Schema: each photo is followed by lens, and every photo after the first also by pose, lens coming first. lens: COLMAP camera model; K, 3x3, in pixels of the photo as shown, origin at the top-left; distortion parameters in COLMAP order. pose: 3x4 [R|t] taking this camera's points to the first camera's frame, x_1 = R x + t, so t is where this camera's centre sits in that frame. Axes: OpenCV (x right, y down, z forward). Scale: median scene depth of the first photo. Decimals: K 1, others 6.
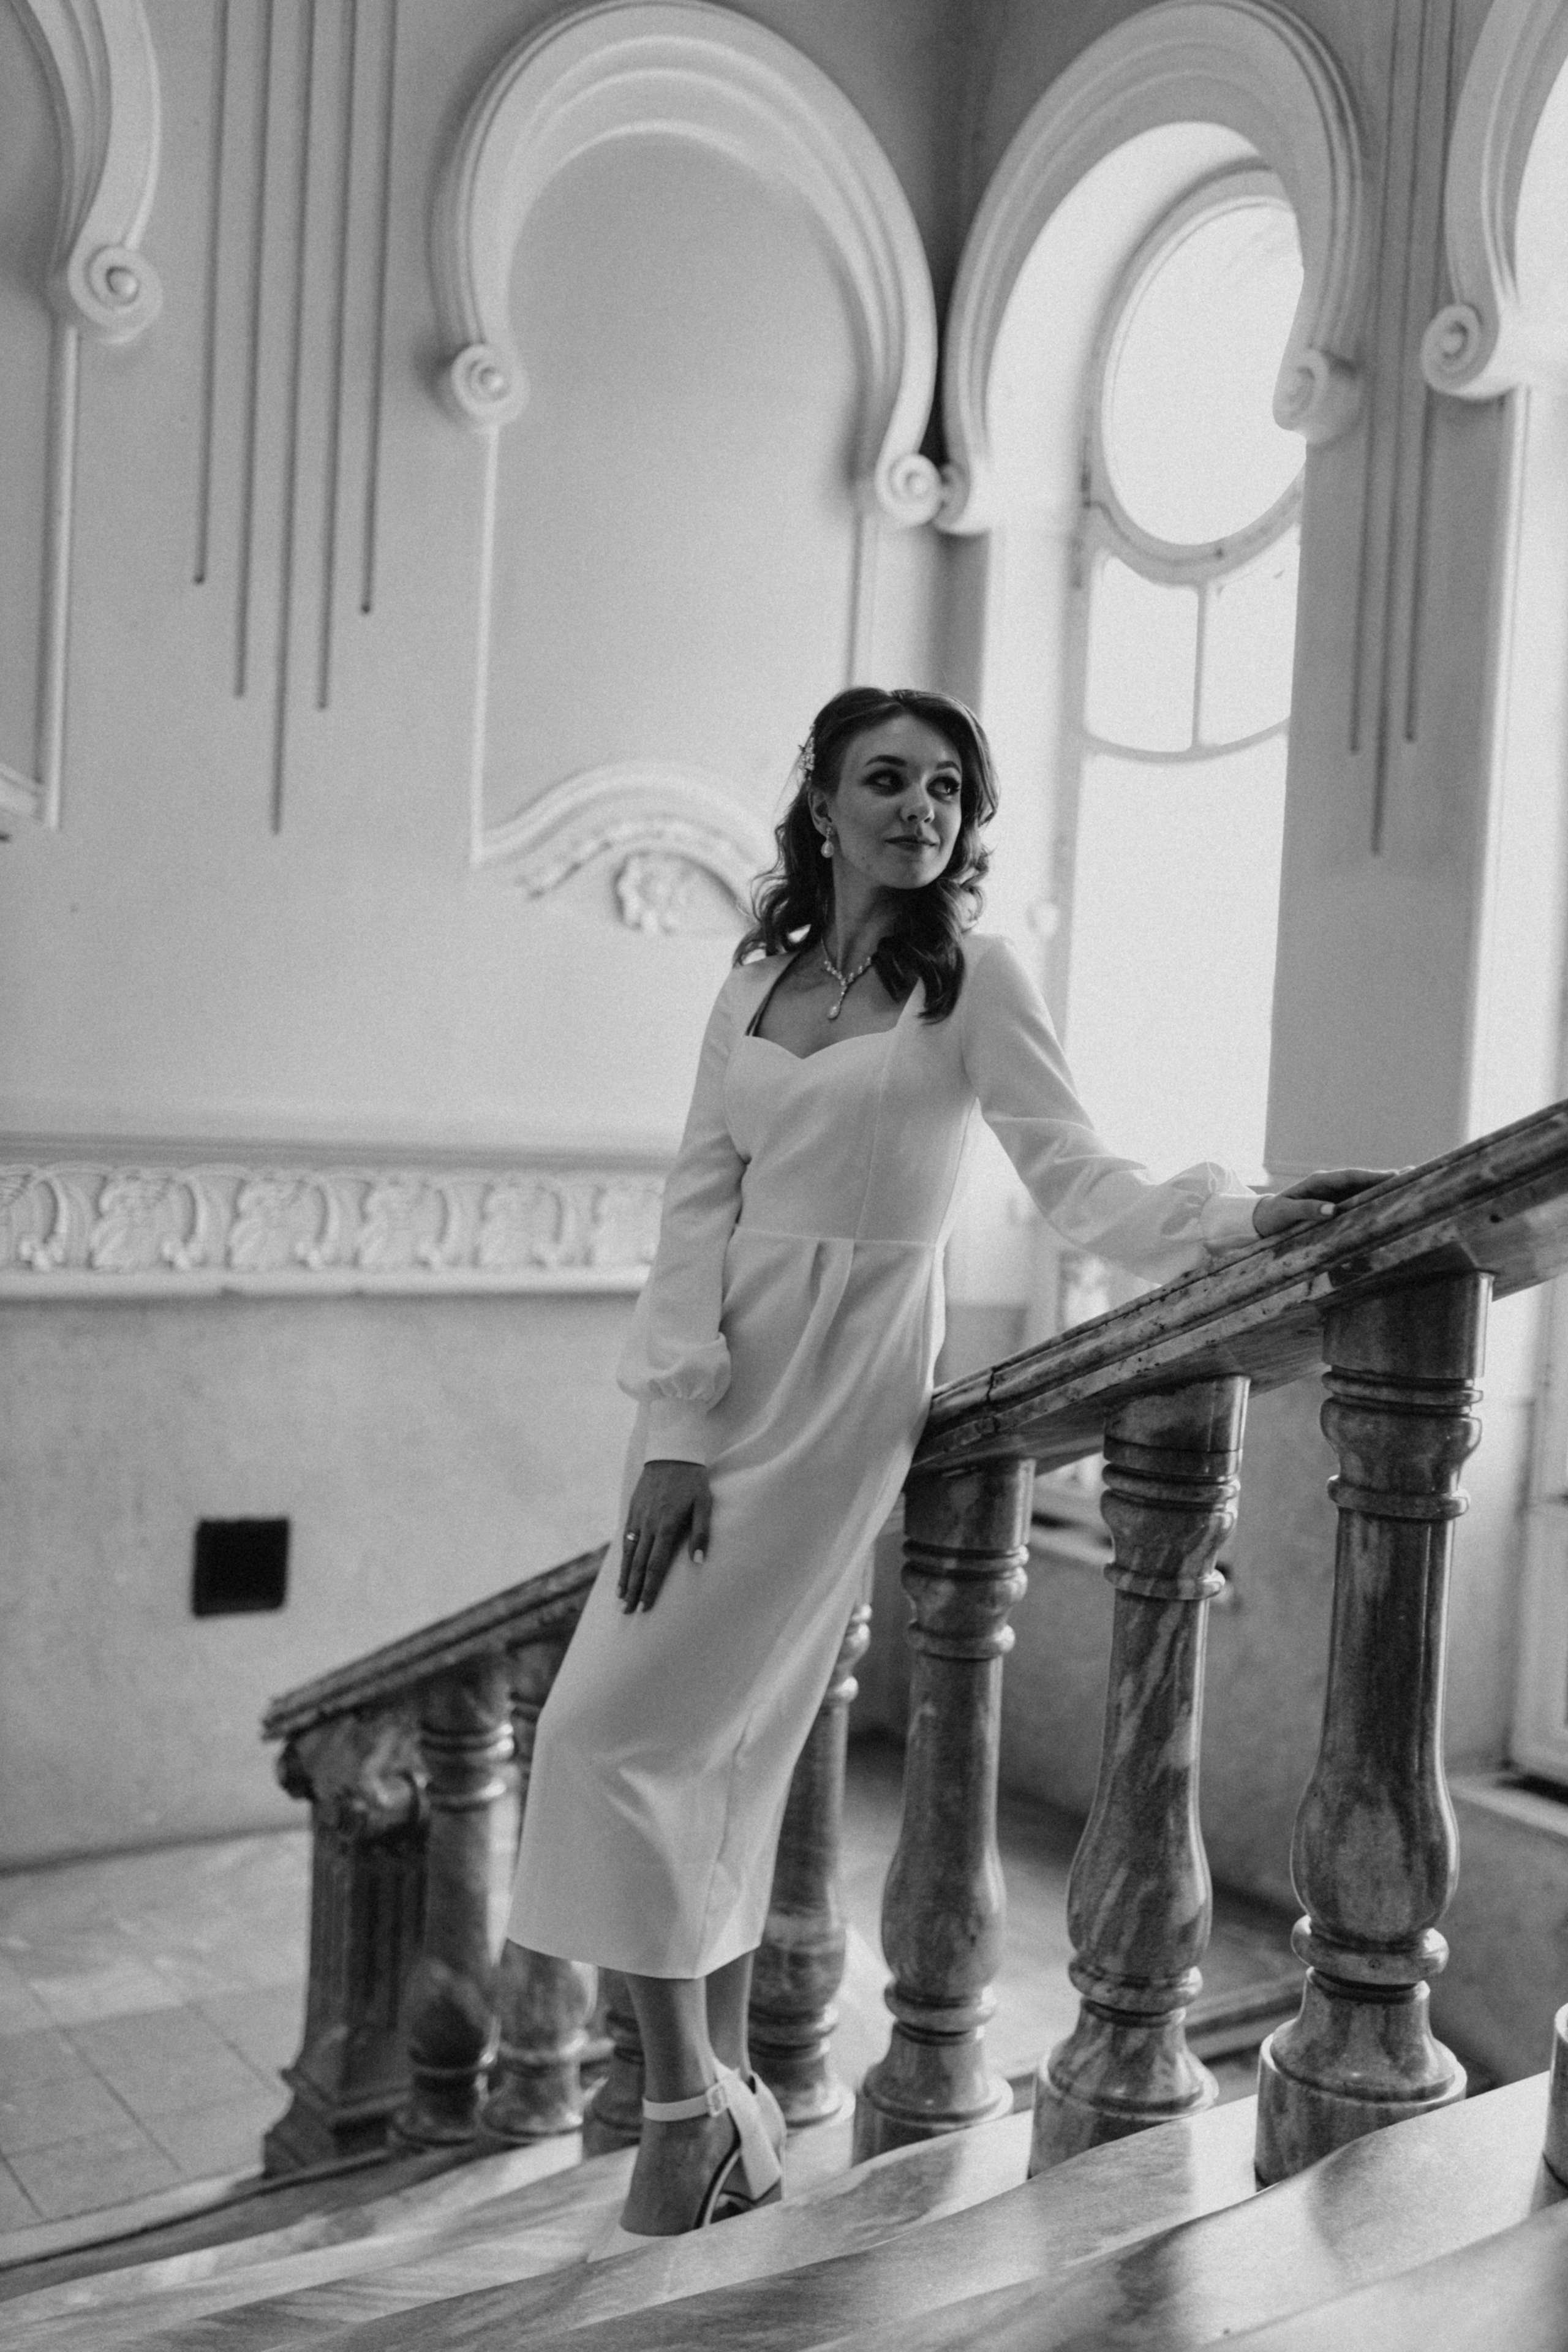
lens RADIAL K [[2235.1, 0, 778.4], [0, 2235.1, 1159.6], [0, 0, 1]] dist [-0.006555, 0.000000]
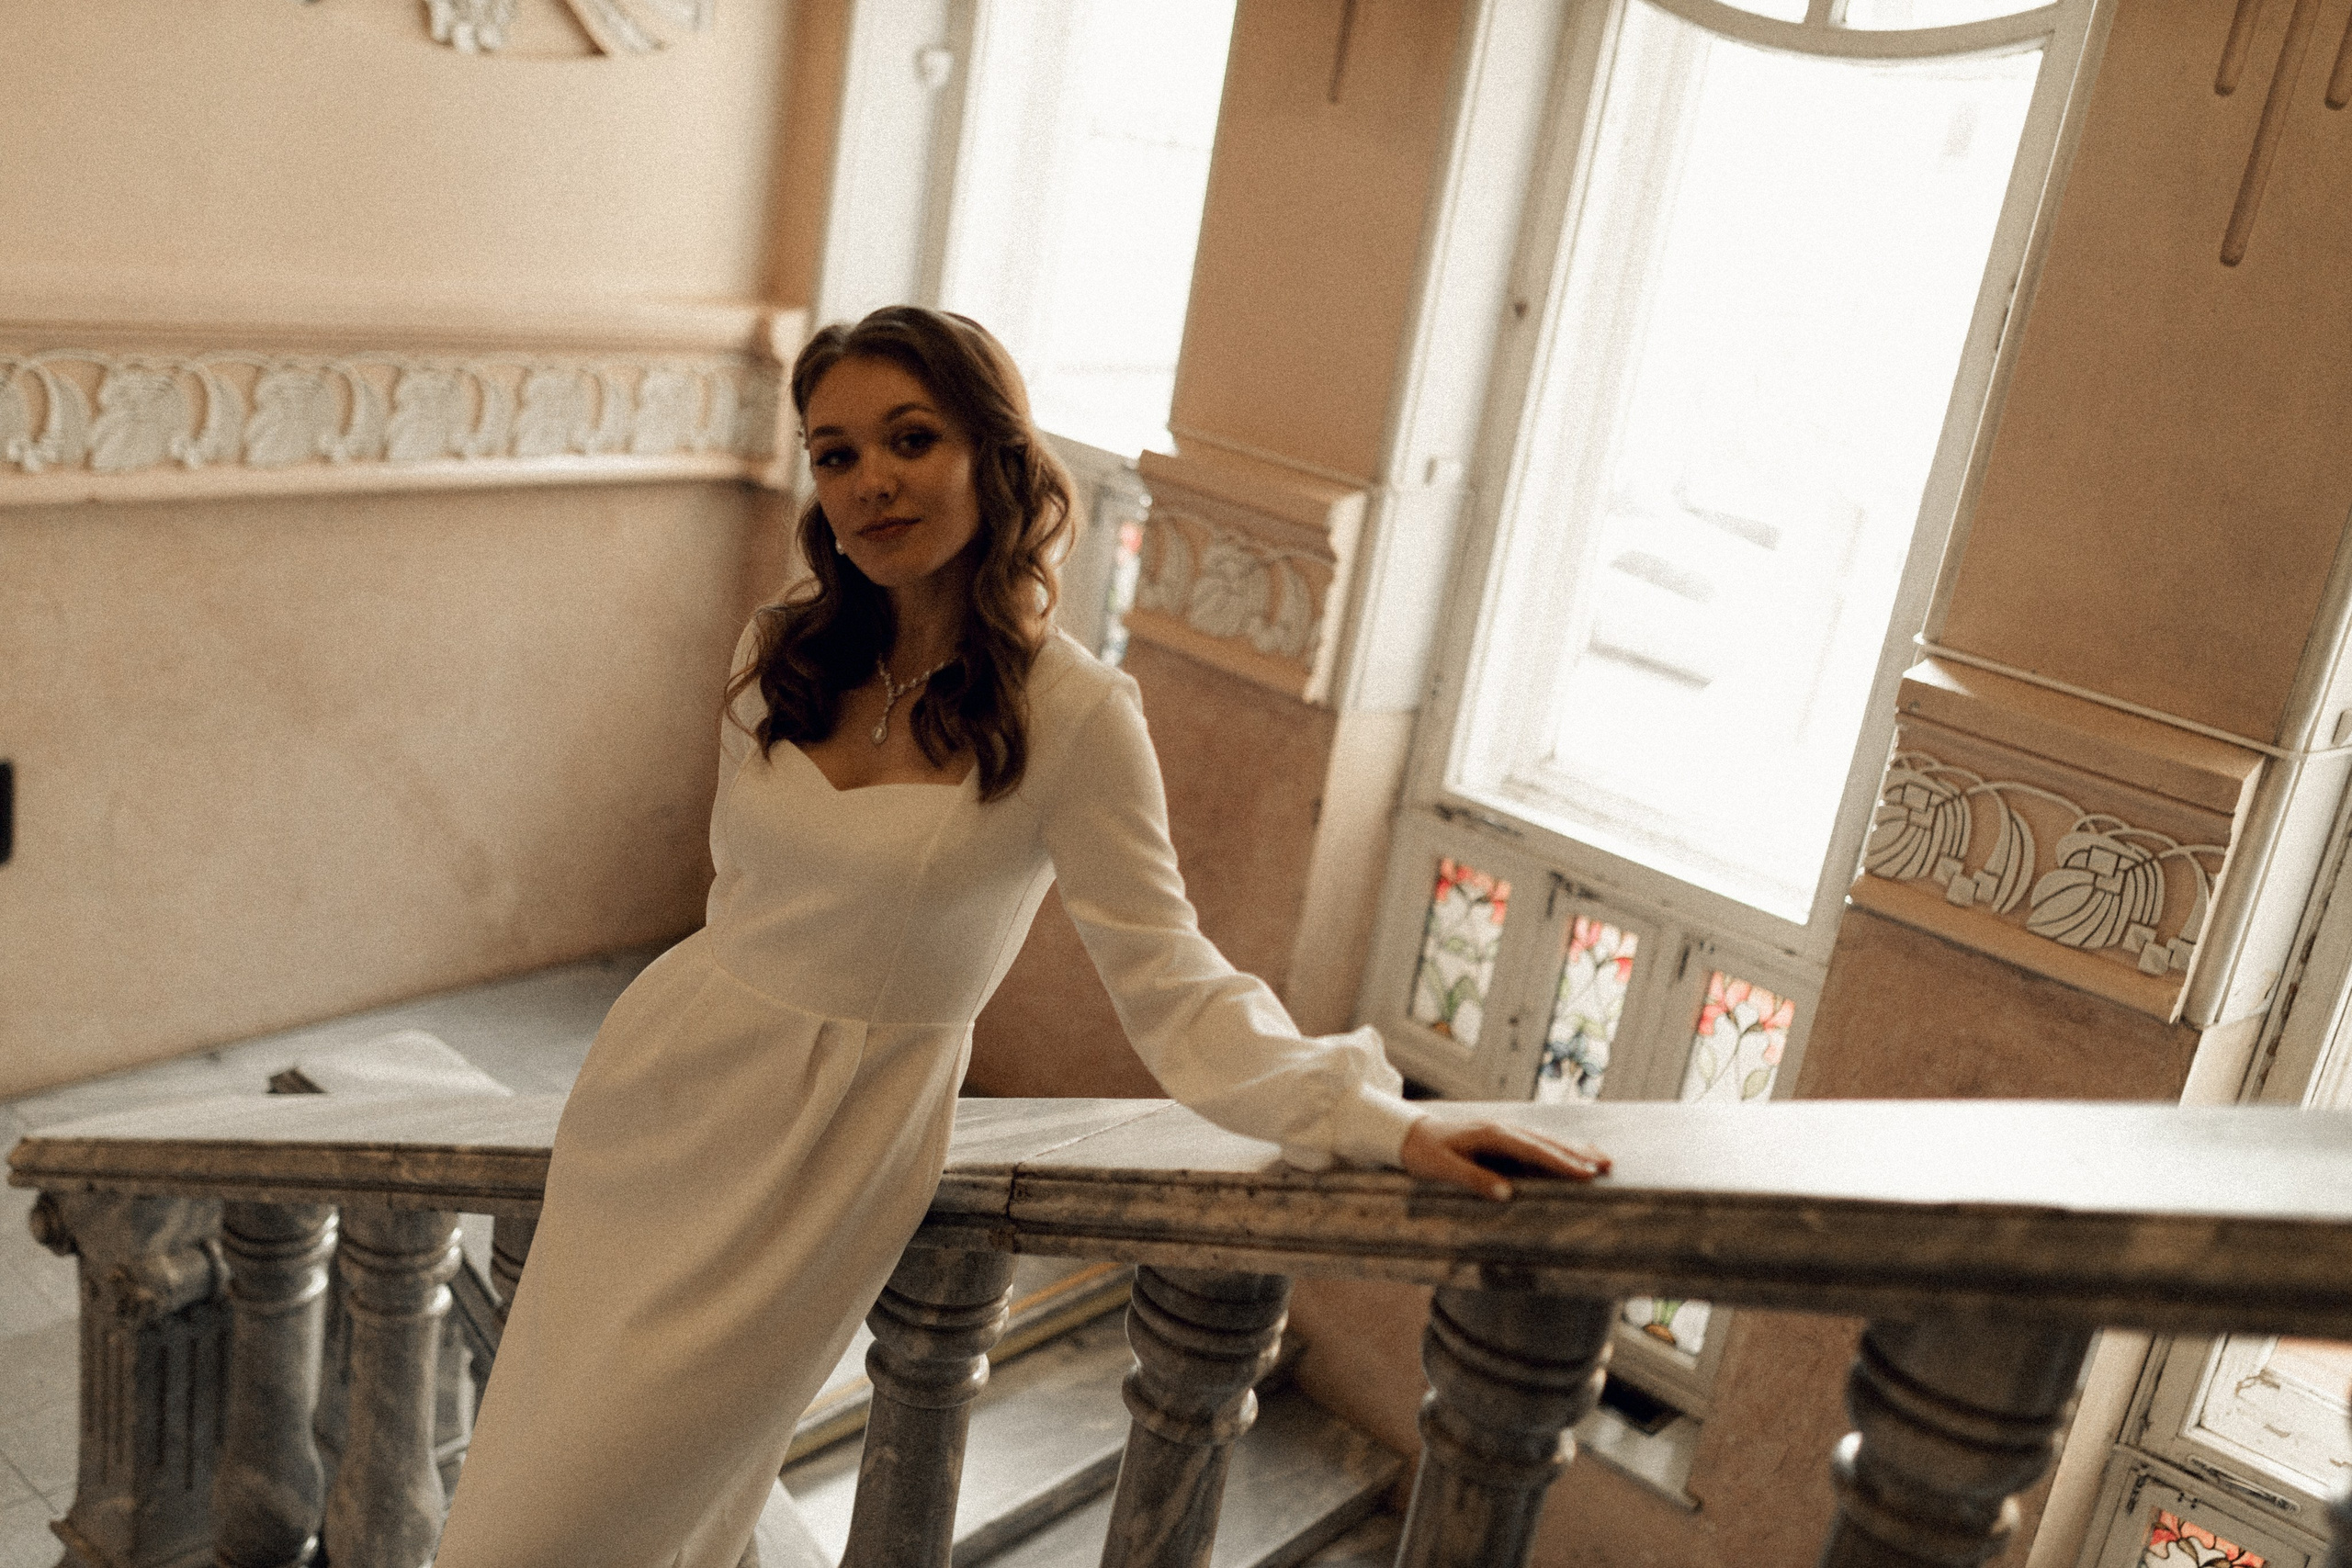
lens RADIAL K [[2234.8, 0, 1176.1], [0, 2234.8, 774.6], [0, 0, 1]] dist [-0.006555, 0.000000]
pose [[0.959119, 0.020743, 0.282243, -0.078387], [-0.105642, 0.951462, 0.289069, -0.274945], [-0.262548, -0.307068, 0.914756, 0.253906]]
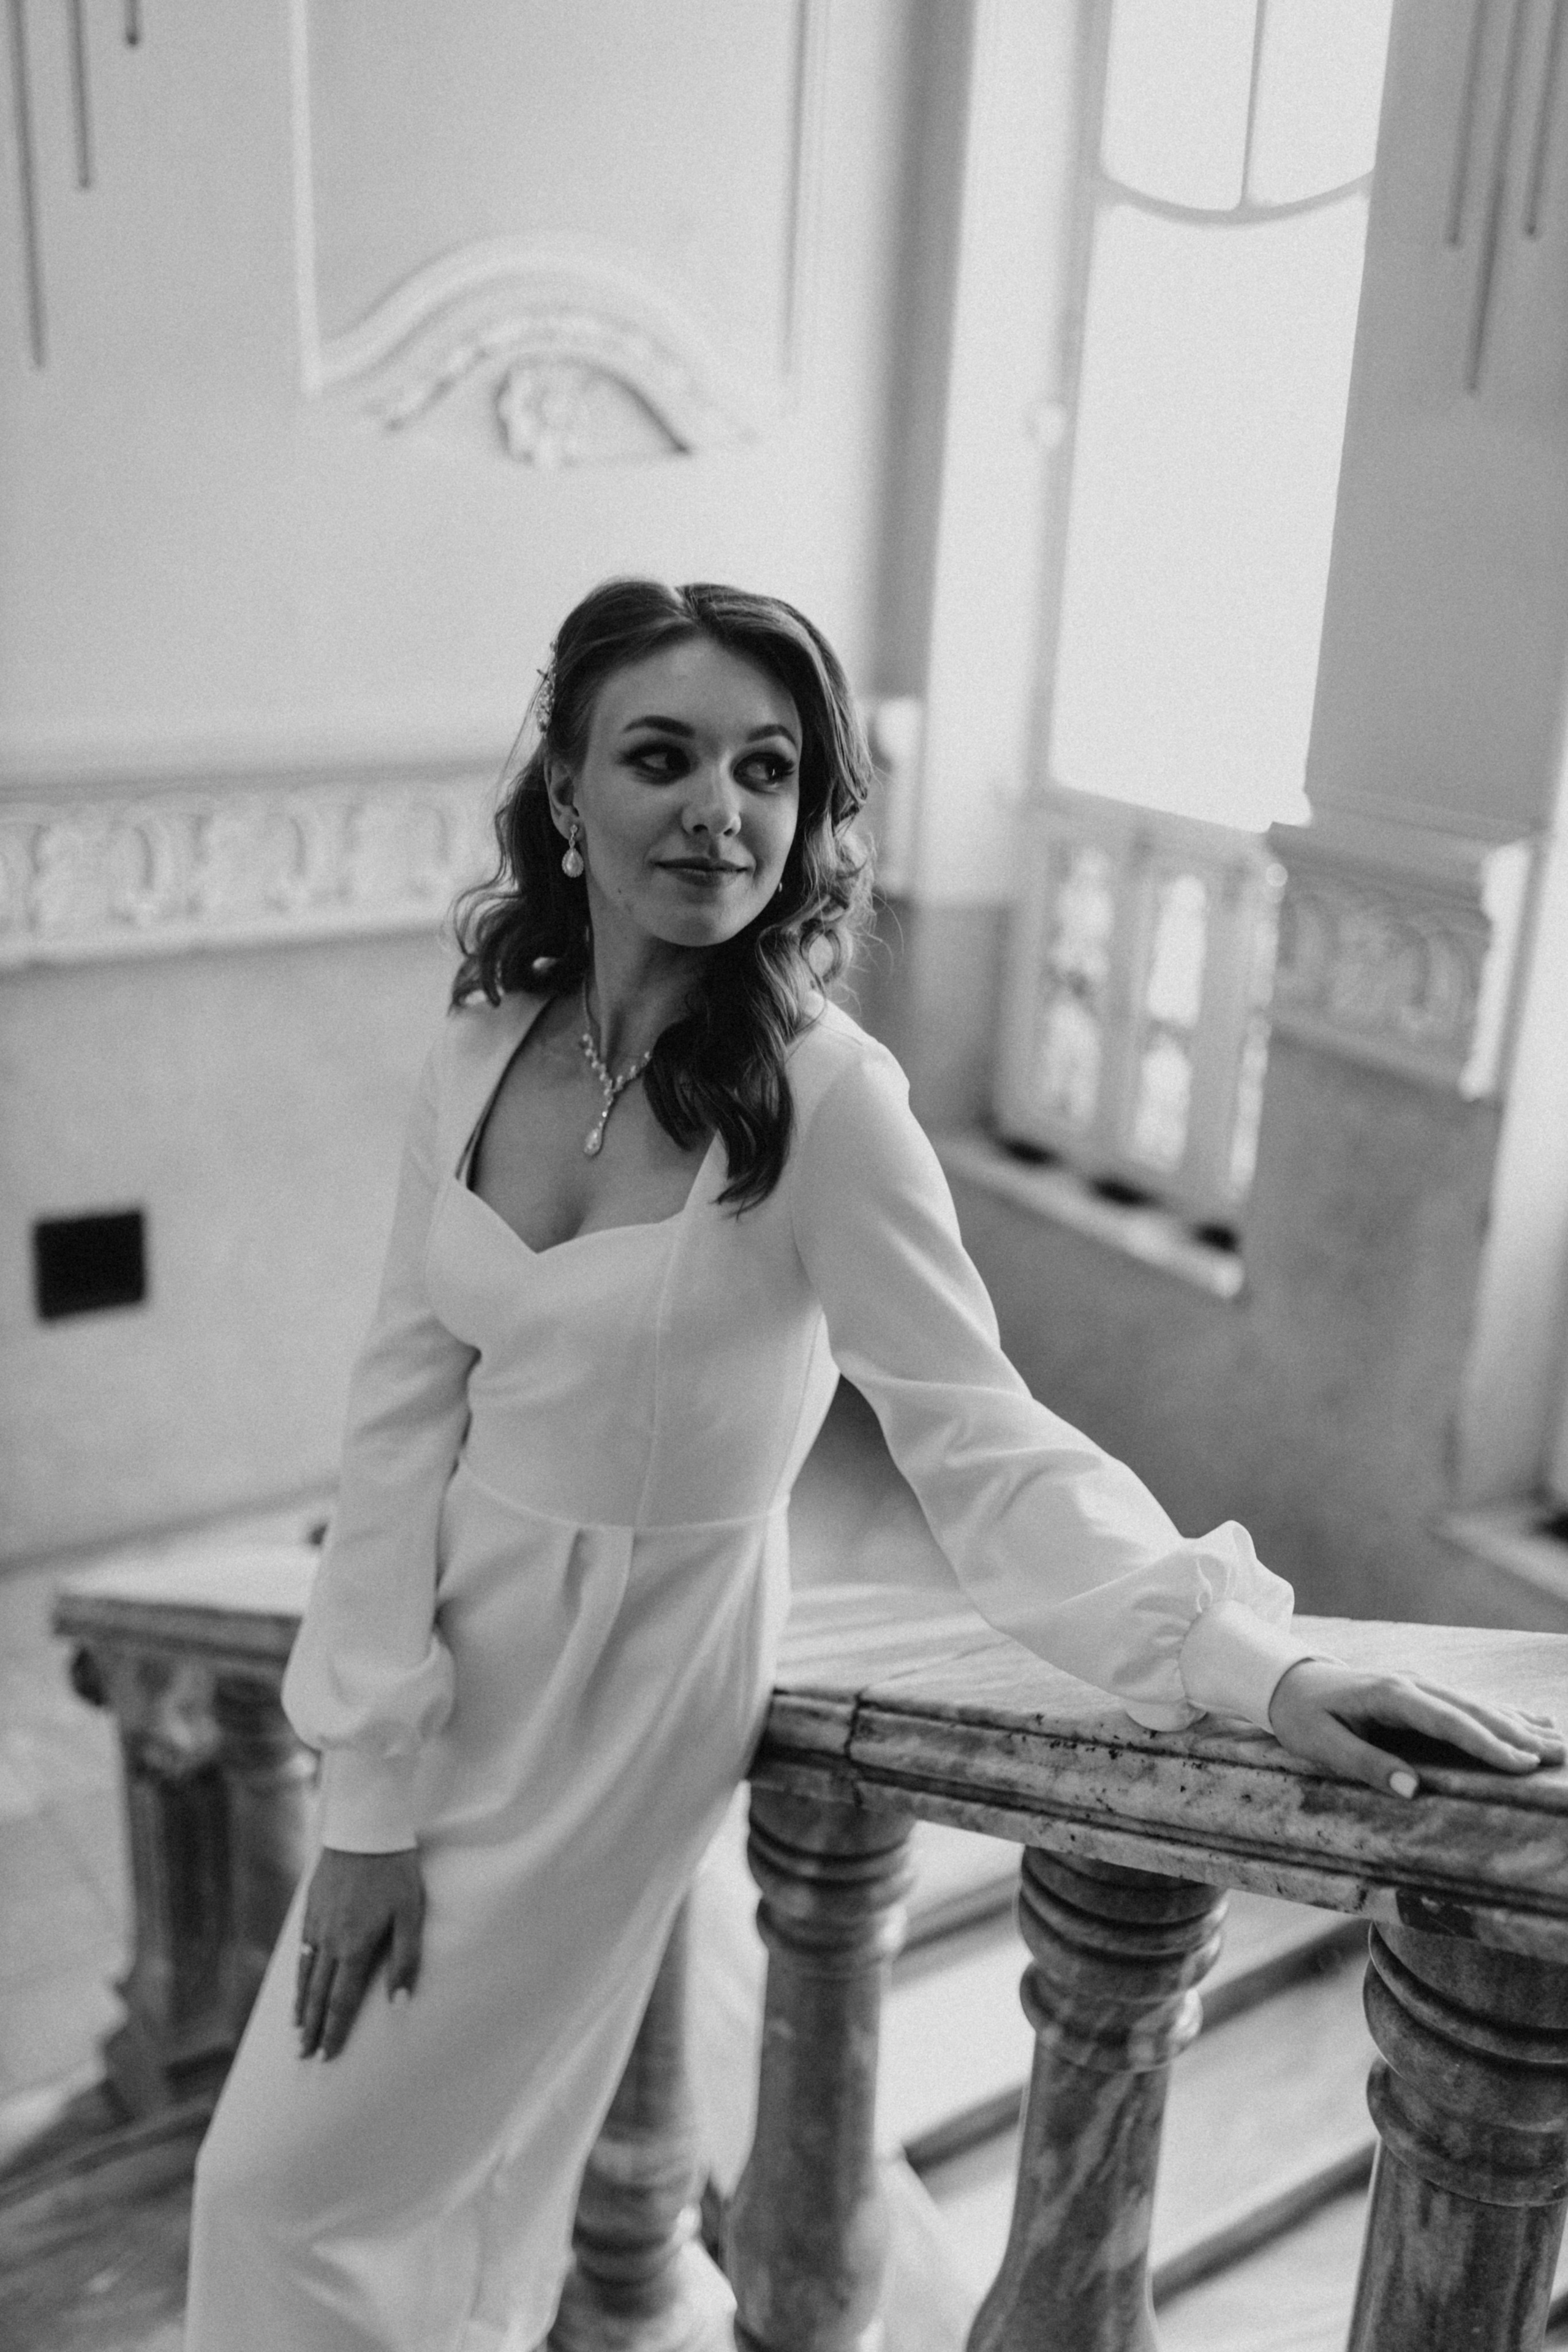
lens RADIAL K [[2235.1, 0, 791.1], [0, 2235.1, 1172.7], [0, 0, 1]] dist [-0.006555, 0.000000]
pose [[0.999935, -0.009753, -0.005850, 0.077561], [0.011040, 0.956009, 0.293131, -0.224804], [0.002734, -0.293176, 0.956055, 0.404159]]
